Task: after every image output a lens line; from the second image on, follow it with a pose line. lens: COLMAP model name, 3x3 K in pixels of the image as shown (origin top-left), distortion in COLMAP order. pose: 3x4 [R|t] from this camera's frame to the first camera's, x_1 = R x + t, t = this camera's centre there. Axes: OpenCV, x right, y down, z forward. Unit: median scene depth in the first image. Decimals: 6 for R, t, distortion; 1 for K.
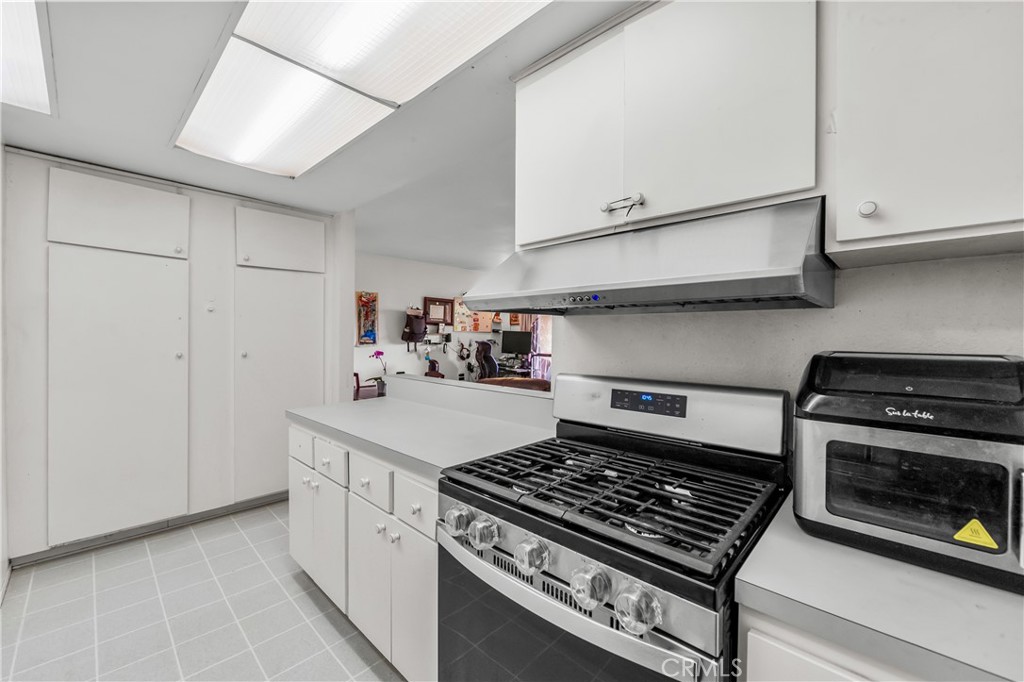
lens RADIAL K [[404.9, 0, 512.2], [0, 404.9, 338.8], [0, 0, 1]] dist [0.000718, 0.000015]
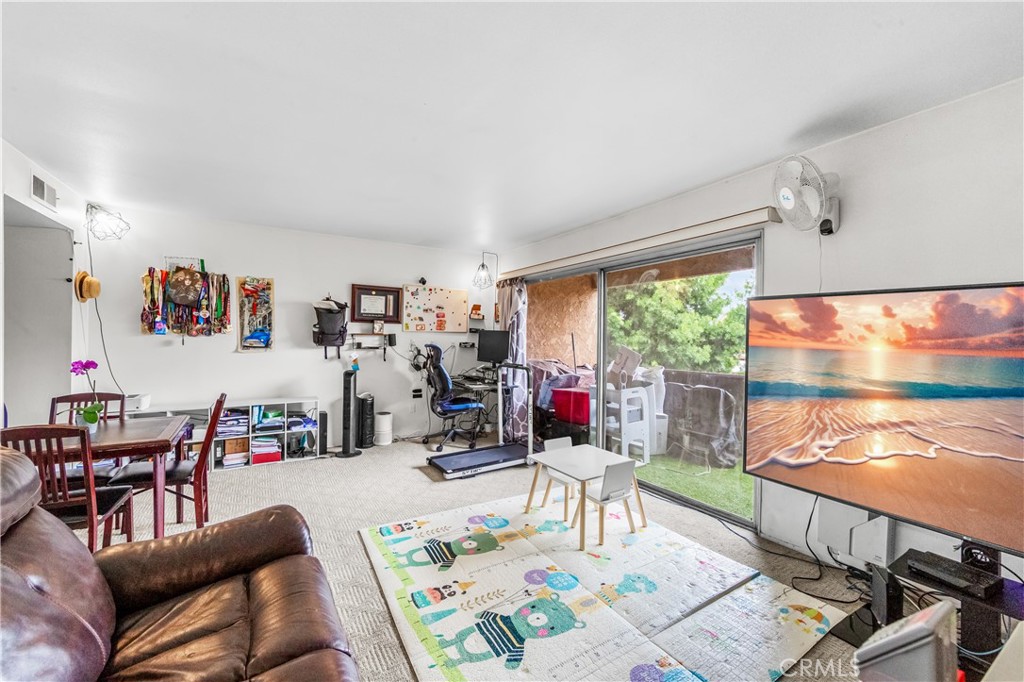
lens RADIAL K [[404.9, 0, 515.2], [0, 404.9, 340.7], [0, 0, 1]] dist [0.000718, 0.000015]
pose [[0.966843, -0.002696, -0.255358, 0.243650], [0.001602, 0.999989, -0.004490, 0.002564], [0.255367, 0.003932, 0.966836, 0.353007]]
